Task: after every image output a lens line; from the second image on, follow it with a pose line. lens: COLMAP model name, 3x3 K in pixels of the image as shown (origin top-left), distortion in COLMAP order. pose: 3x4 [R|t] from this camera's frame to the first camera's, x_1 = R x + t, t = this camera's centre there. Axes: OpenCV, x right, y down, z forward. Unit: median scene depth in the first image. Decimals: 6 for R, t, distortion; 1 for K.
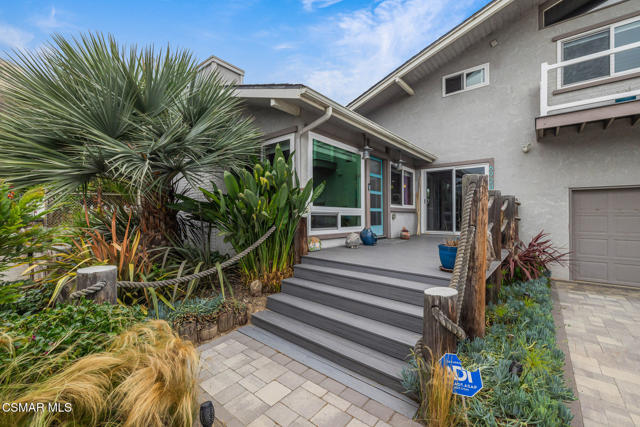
lens RADIAL K [[269.6, 0, 319.7], [0, 269.6, 213.6], [0, 0, 1]] dist [0.002280, 0.000401]
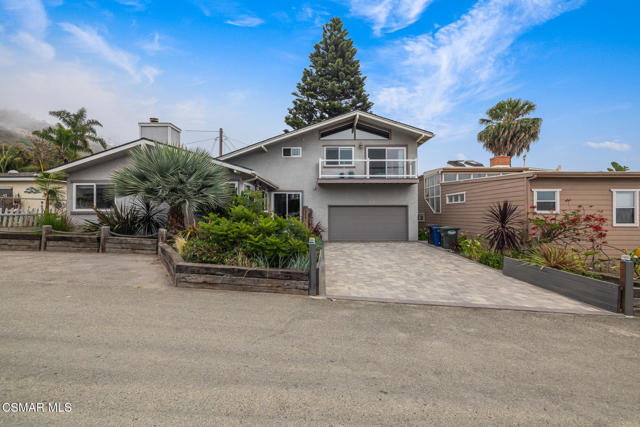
lens RADIAL K [[269.6, 0, 317.2], [0, 269.6, 213.2], [0, 0, 1]] dist [0.002280, 0.000401]
pose [[0.784059, 0.001806, 0.620684, -0.692385], [0.000049, 0.999996, -0.002970, -0.008228], [-0.620686, 0.002359, 0.784056, -0.875424]]
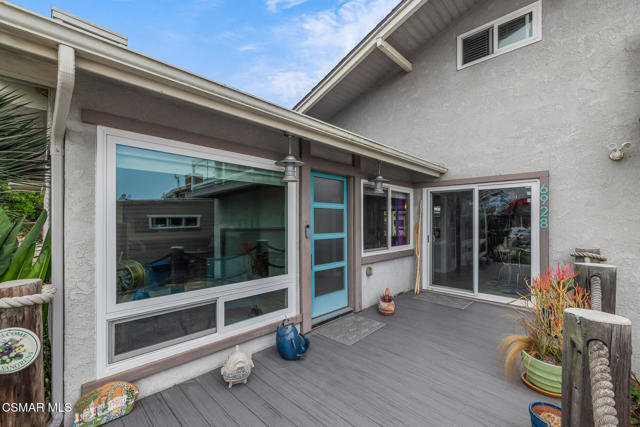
lens RADIAL K [[269.6, 0, 320.0], [0, 269.6, 220.4], [0, 0, 1]] dist [0.002280, 0.000401]
pose [[0.996699, 0.001645, -0.081168, 0.228756], [-0.000767, 0.999941, 0.010852, -0.114771], [0.081181, -0.010753, 0.996641, 0.424455]]
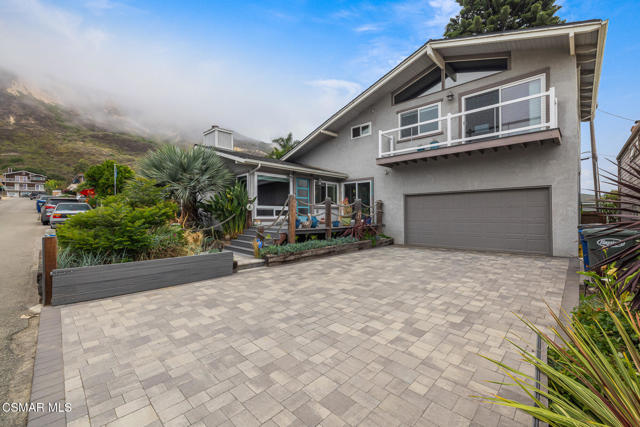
lens RADIAL K [[269.6, 0, 318.9], [0, 269.6, 215.7], [0, 0, 1]] dist [0.002280, 0.000401]
pose [[0.996747, -0.007553, -0.080244, 0.453830], [0.008155, 0.999941, 0.007178, 0.030372], [0.080185, -0.007809, 0.996749, -0.803220]]
